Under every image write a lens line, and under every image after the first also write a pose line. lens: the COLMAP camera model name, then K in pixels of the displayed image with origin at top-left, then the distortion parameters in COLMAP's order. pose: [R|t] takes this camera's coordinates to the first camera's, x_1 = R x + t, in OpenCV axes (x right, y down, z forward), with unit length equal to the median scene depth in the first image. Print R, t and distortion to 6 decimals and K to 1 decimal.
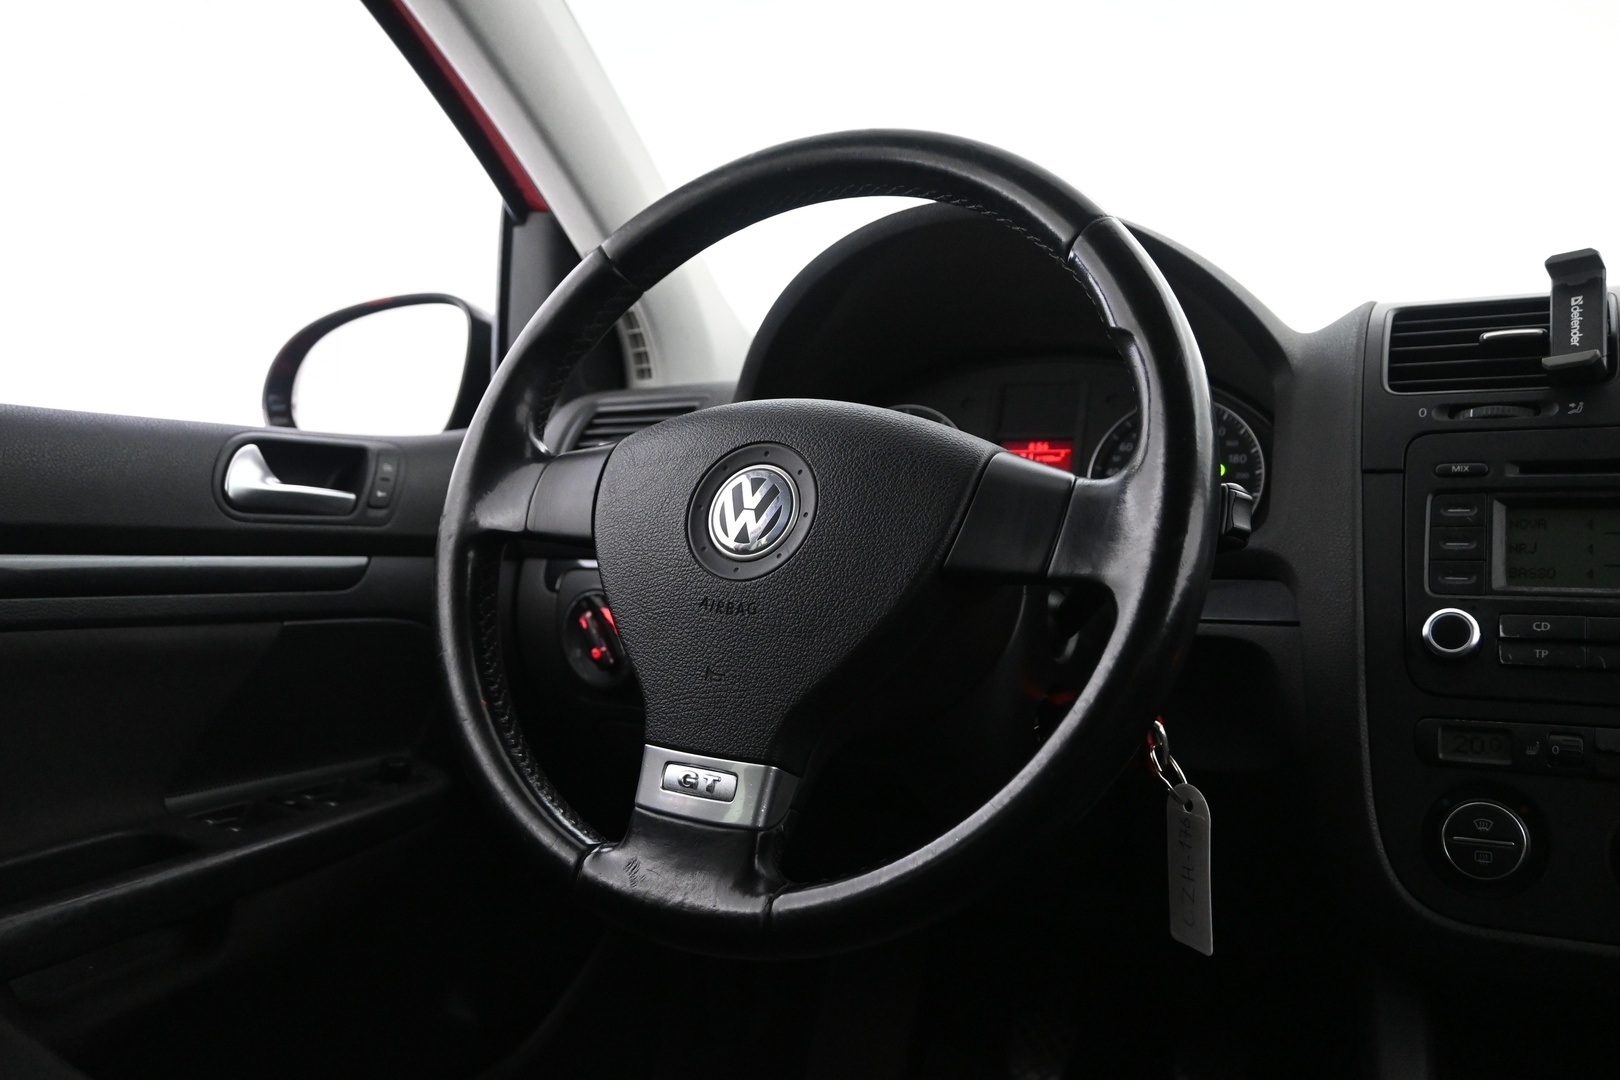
lens RADIAL K [[1363.9, 0, 812.3], [0, 1363.9, 528.2], [0, 0, 1]] dist [0.003357, -0.008053]
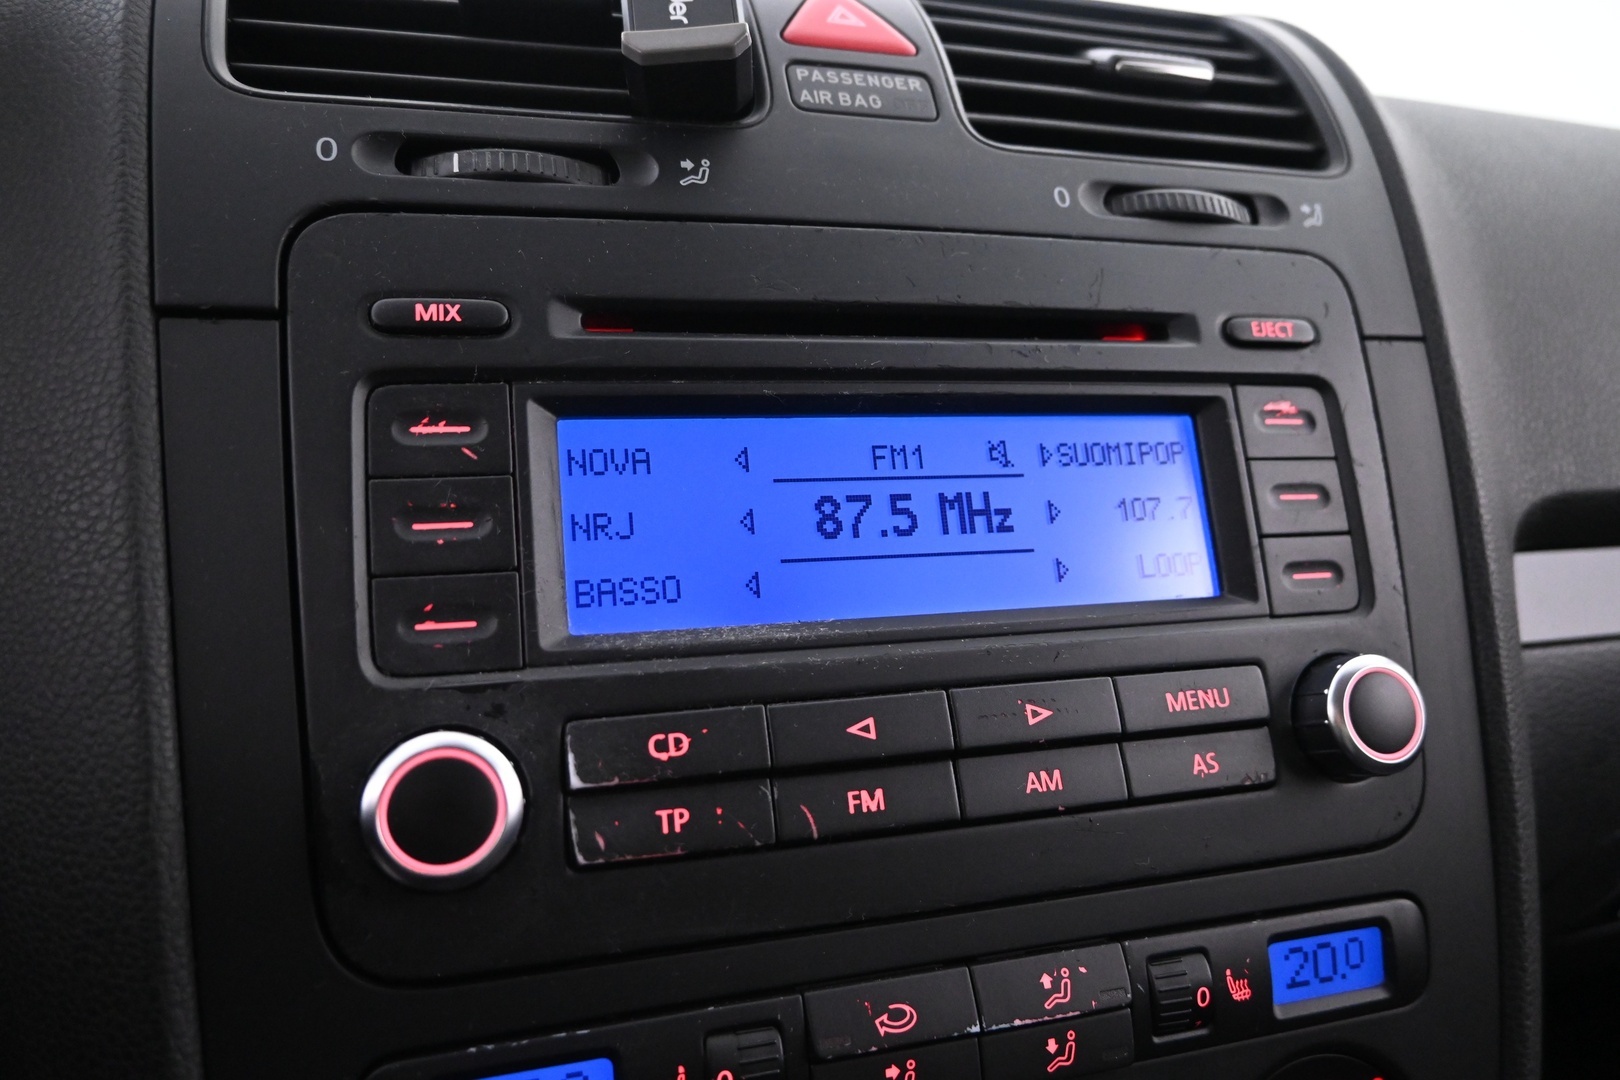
lens RADIAL K [[1124.9, 0, 806.6], [0, 1124.9, 545.9], [0, 0, 1]] dist [0.002012, 0.006166]
pose [[0.704977, -0.107552, 0.701028, 0.331133], [-0.000798, 0.988314, 0.152430, -0.028222], [-0.709229, -0.108019, 0.696653, 0.722419]]
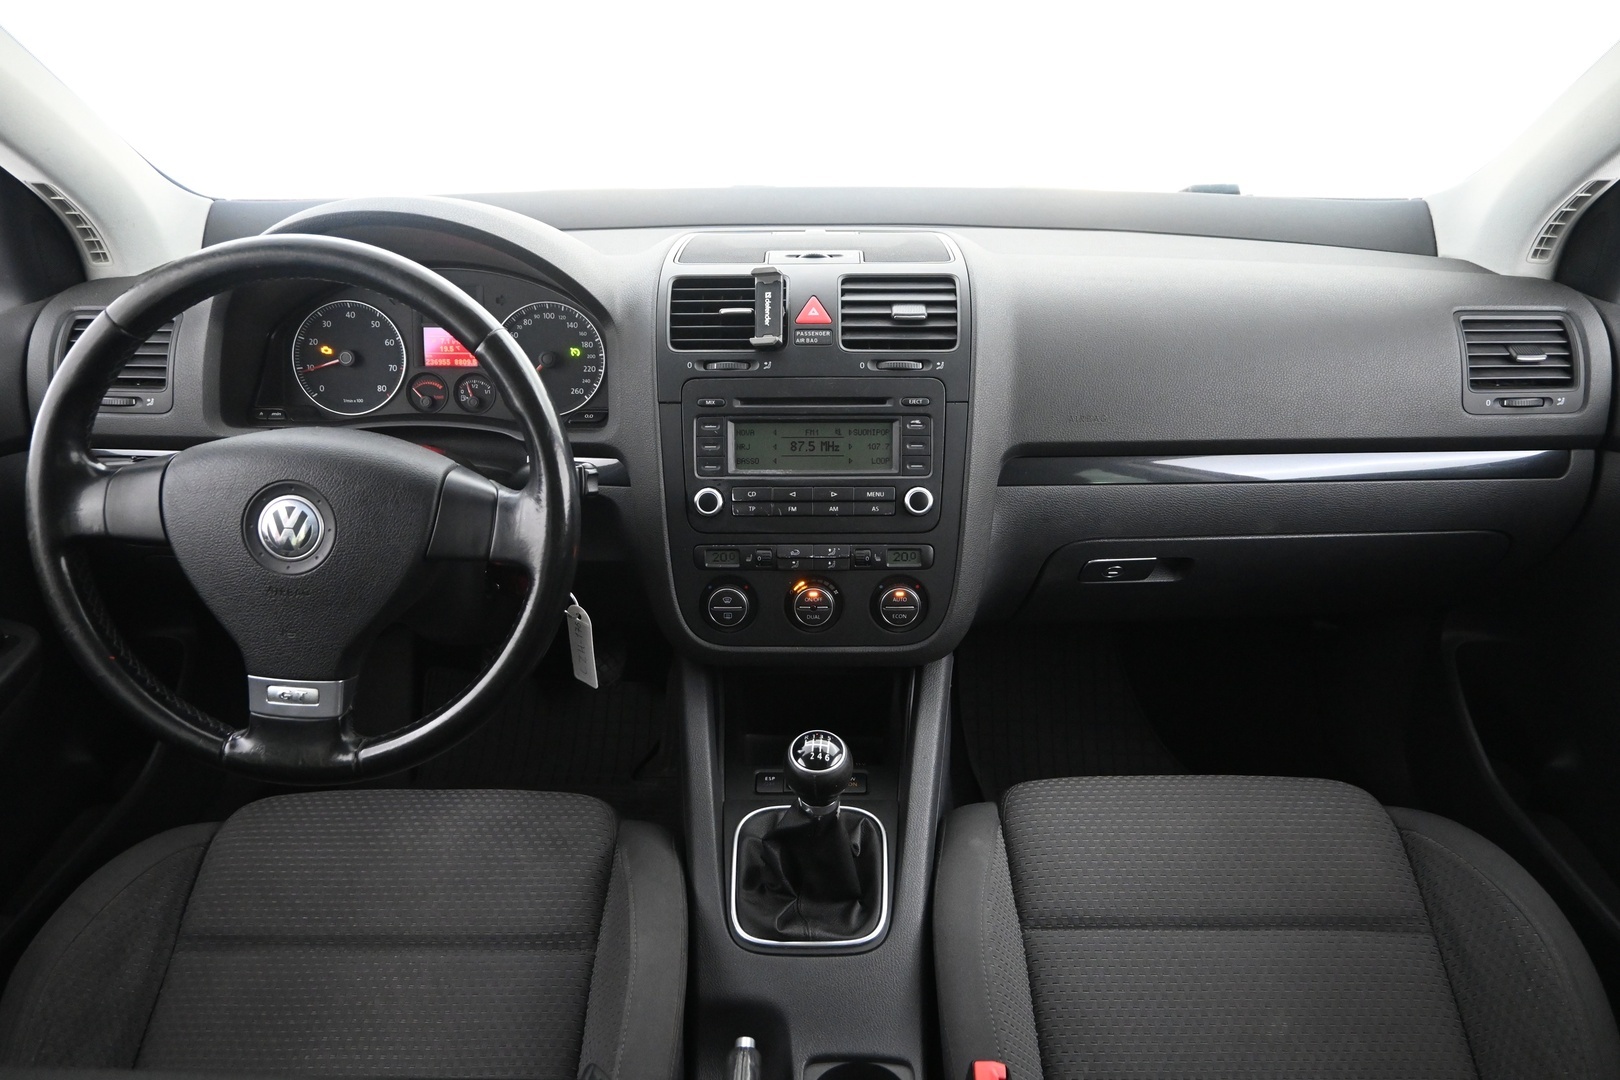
lens RADIAL K [[1124.9, 0, 813.5], [0, 1124.9, 544.6], [0, 0, 1]] dist [0.002012, 0.006166]
pose [[0.888291, -0.201194, 0.412868, -0.043919], [0.012901, 0.909520, 0.415459, -0.483061], [-0.459099, -0.363722, 0.810515, -0.308646]]
